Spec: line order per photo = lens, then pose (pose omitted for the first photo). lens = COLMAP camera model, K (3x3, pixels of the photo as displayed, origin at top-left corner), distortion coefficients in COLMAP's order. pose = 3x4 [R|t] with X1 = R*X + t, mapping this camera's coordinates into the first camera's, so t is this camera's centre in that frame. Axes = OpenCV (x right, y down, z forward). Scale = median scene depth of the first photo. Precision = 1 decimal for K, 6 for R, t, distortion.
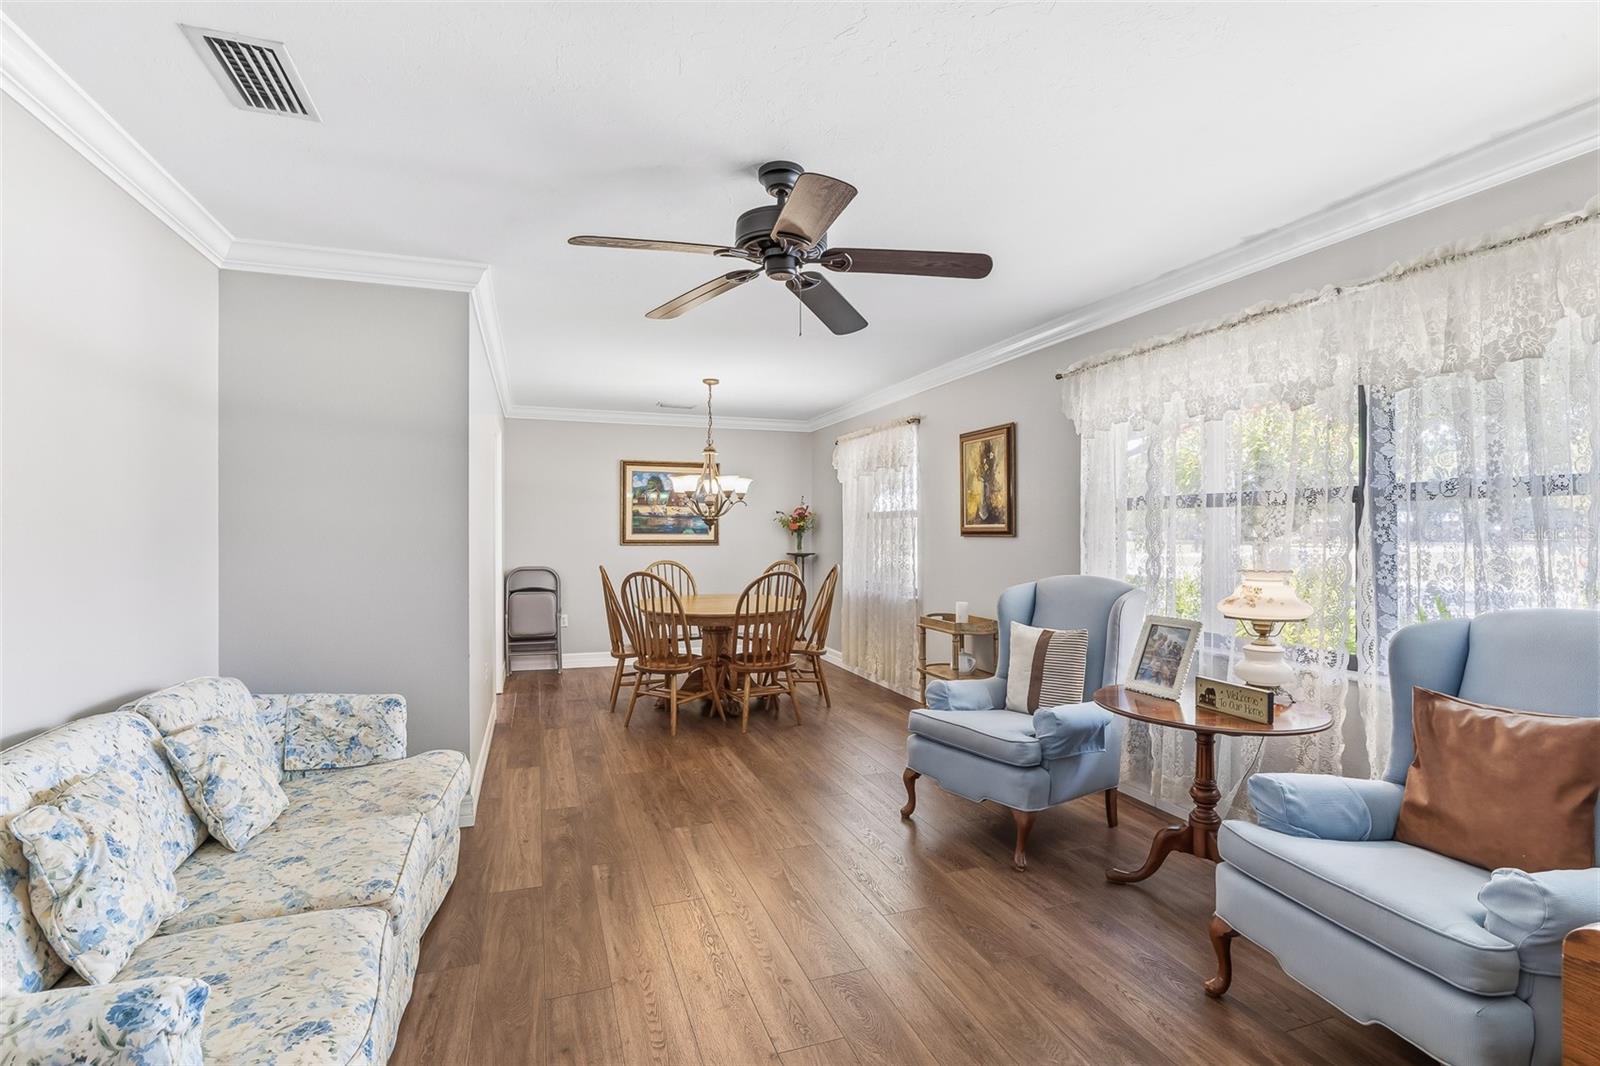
lens RADIAL K [[770.5, 0, 797.5], [0, 770.5, 533.2], [0, 0, 1]] dist [-0.000396, 0.000948]
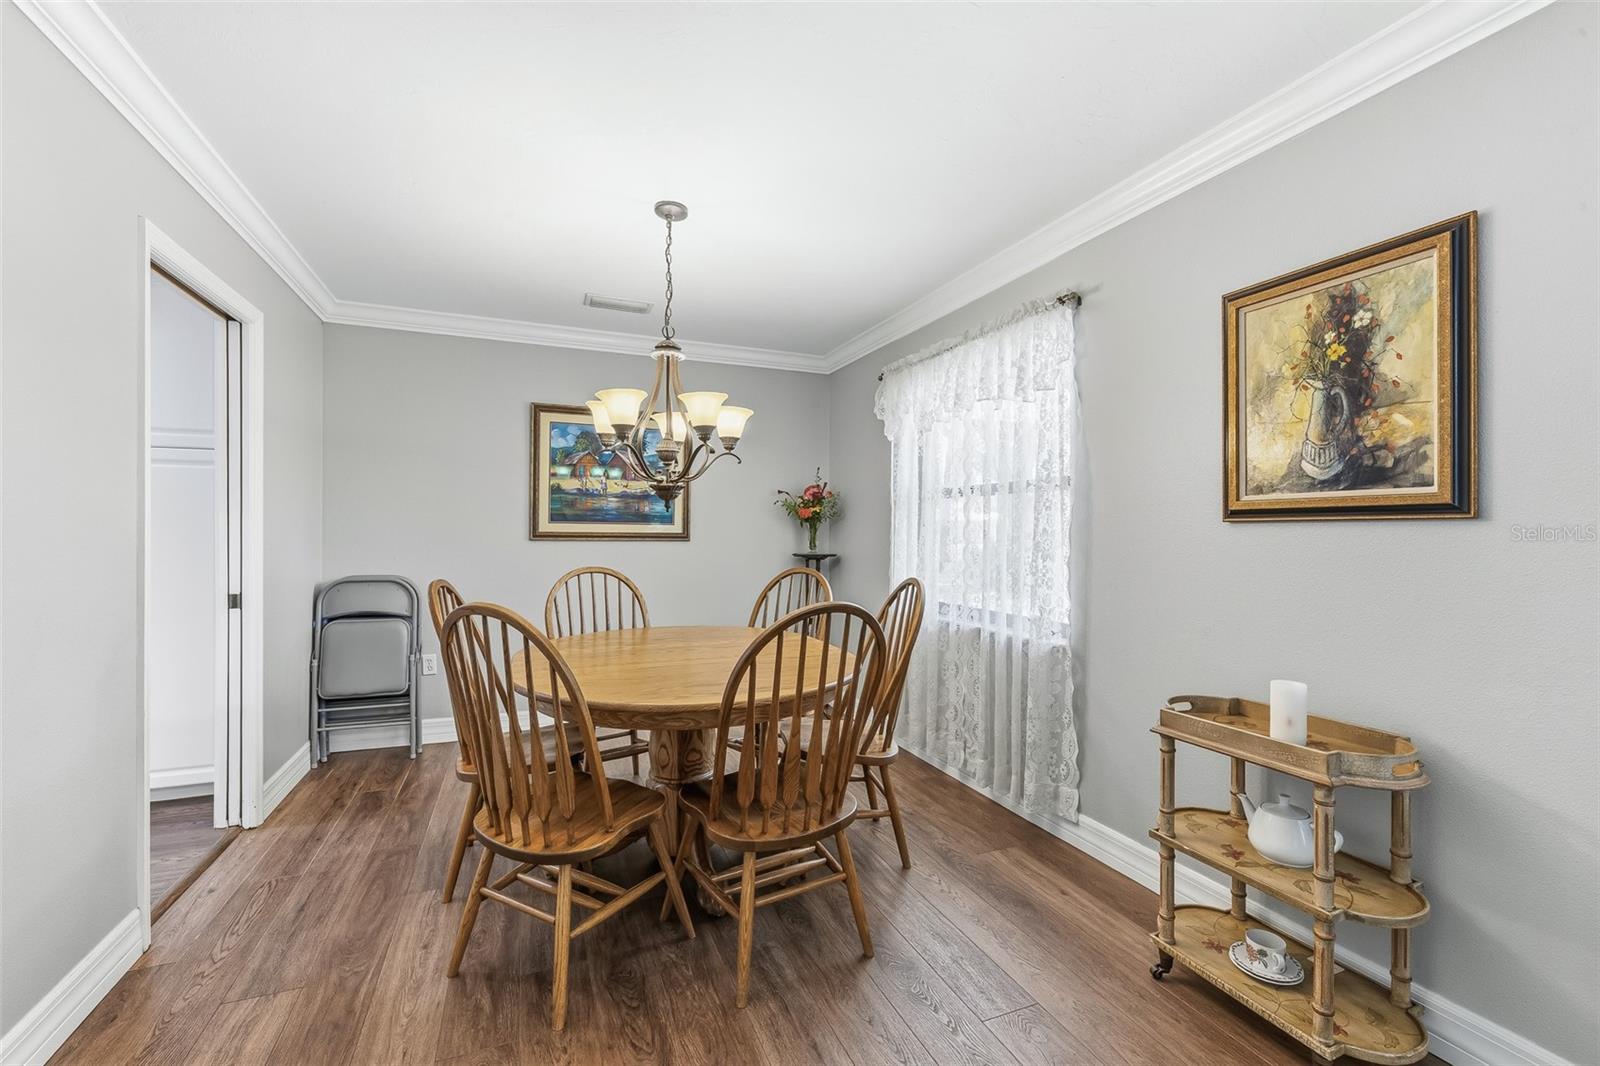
lens RADIAL K [[679.0, 0, 808.2], [0, 679.0, 536.4], [0, 0, 1]] dist [0.002466, -0.000178]
pose [[0.998011, 0.005584, 0.062794, -0.049600], [-0.005863, 0.999974, 0.004263, 0.010993], [-0.062768, -0.004622, 0.998017, 0.546589]]
